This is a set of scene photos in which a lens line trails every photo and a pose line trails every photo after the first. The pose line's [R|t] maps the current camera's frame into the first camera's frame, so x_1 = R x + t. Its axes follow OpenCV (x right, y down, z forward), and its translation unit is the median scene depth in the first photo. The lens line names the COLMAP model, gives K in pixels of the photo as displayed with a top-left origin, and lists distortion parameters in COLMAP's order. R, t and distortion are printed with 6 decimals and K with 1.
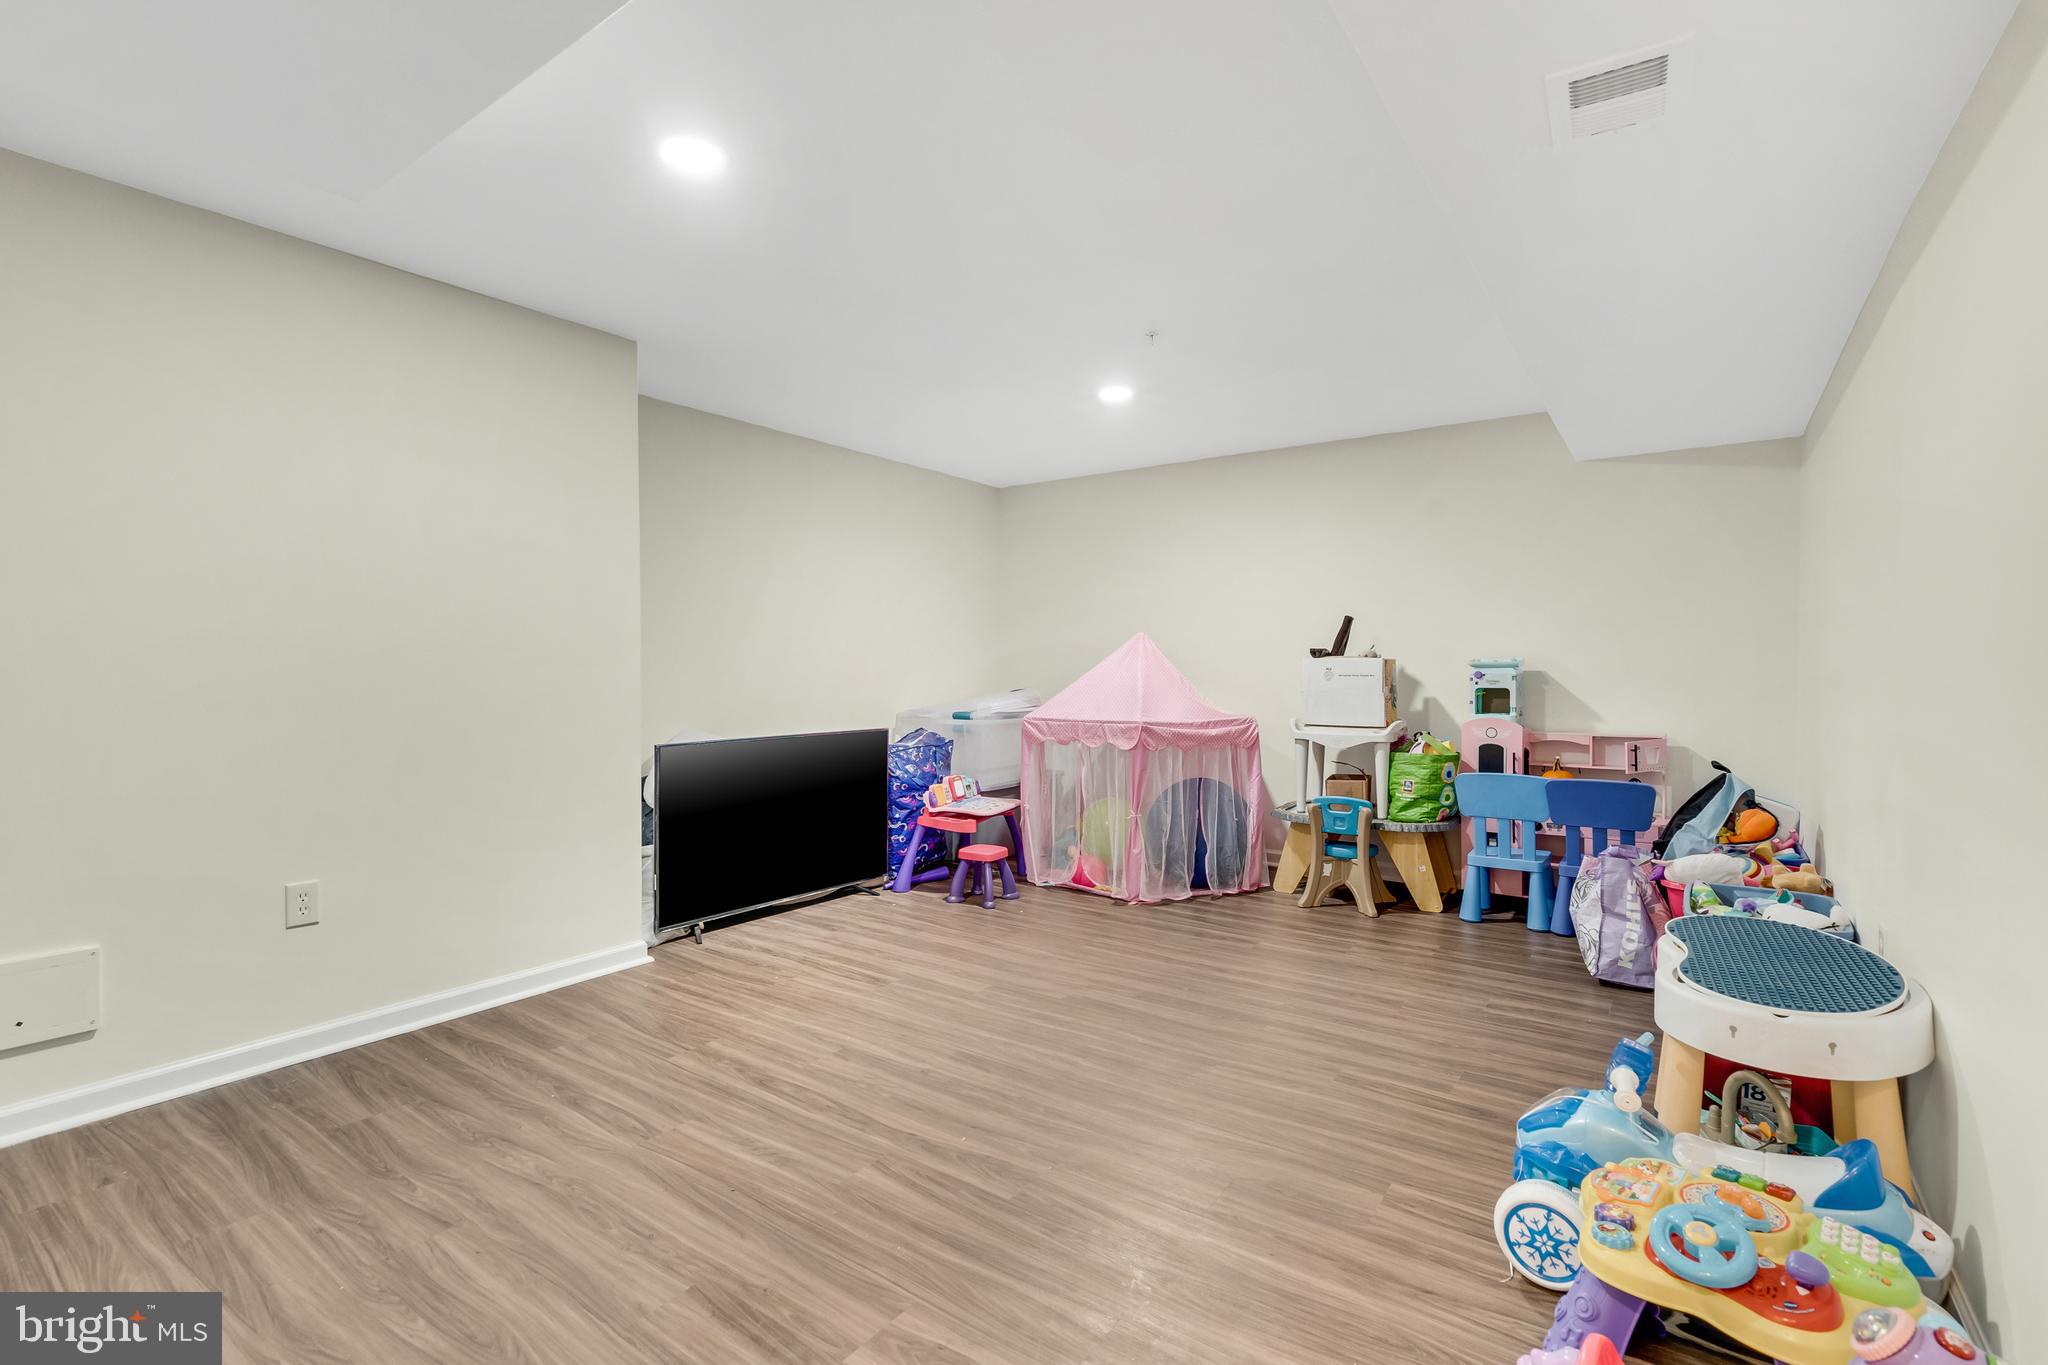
lens RADIAL K [[930.2, 0, 1025.8], [0, 930.2, 678.4], [0, 0, 1]] dist [0.000301, 0.000127]
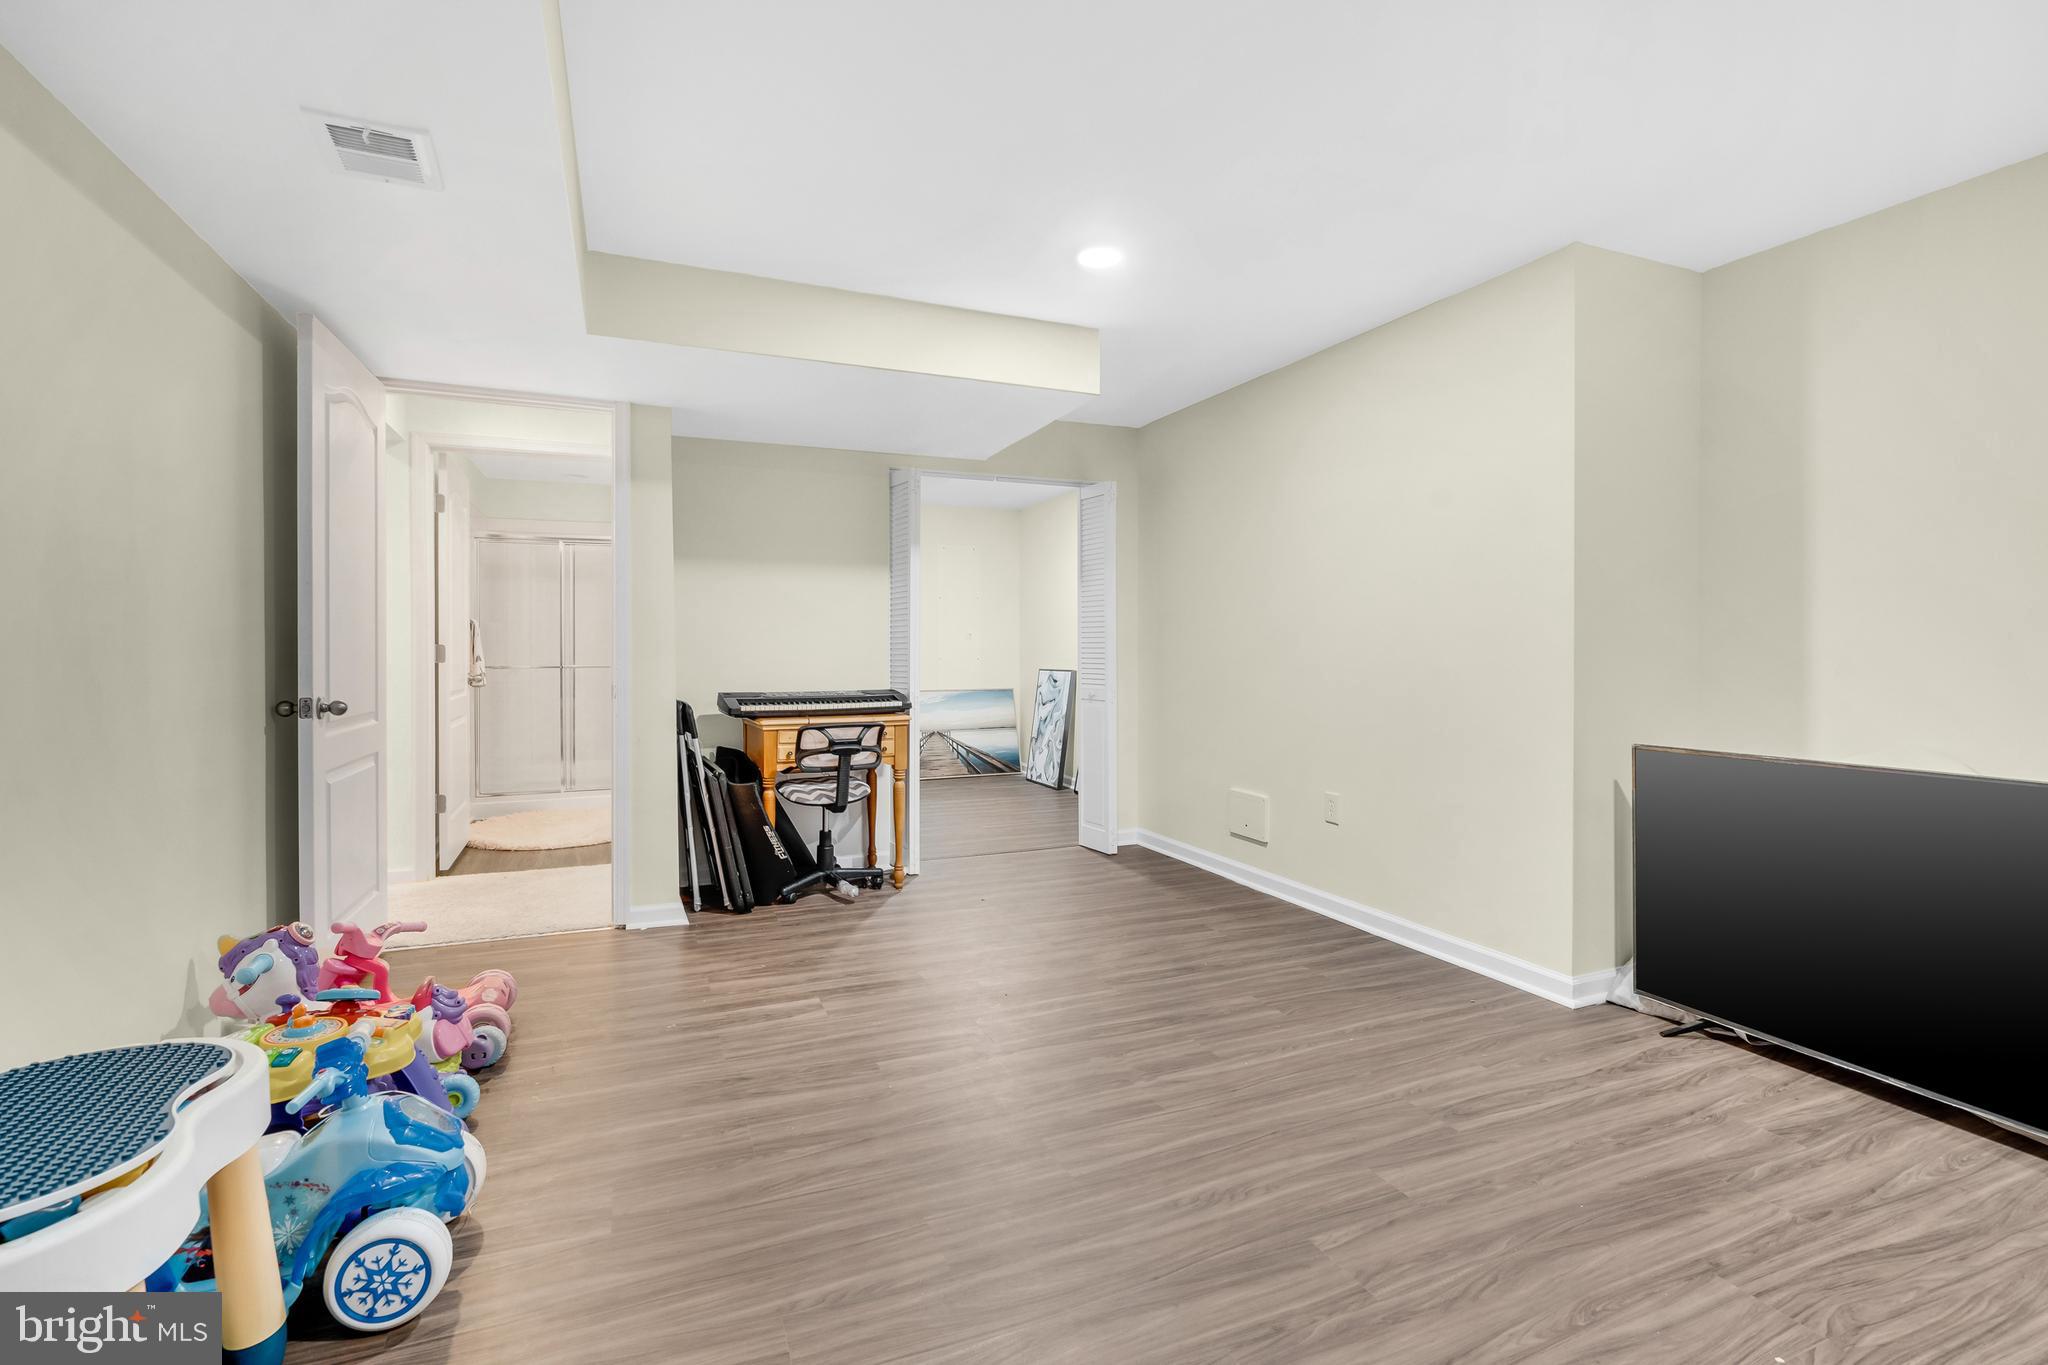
lens RADIAL K [[930.2, 0, 1025.2], [0, 930.2, 667.8], [0, 0, 1]] dist [0.000301, 0.000127]
pose [[-0.518075, 0.016861, -0.855169, 0.556677], [-0.008896, 0.999645, 0.025098, -0.004544], [0.855289, 0.020610, -0.517742, 1.074771]]
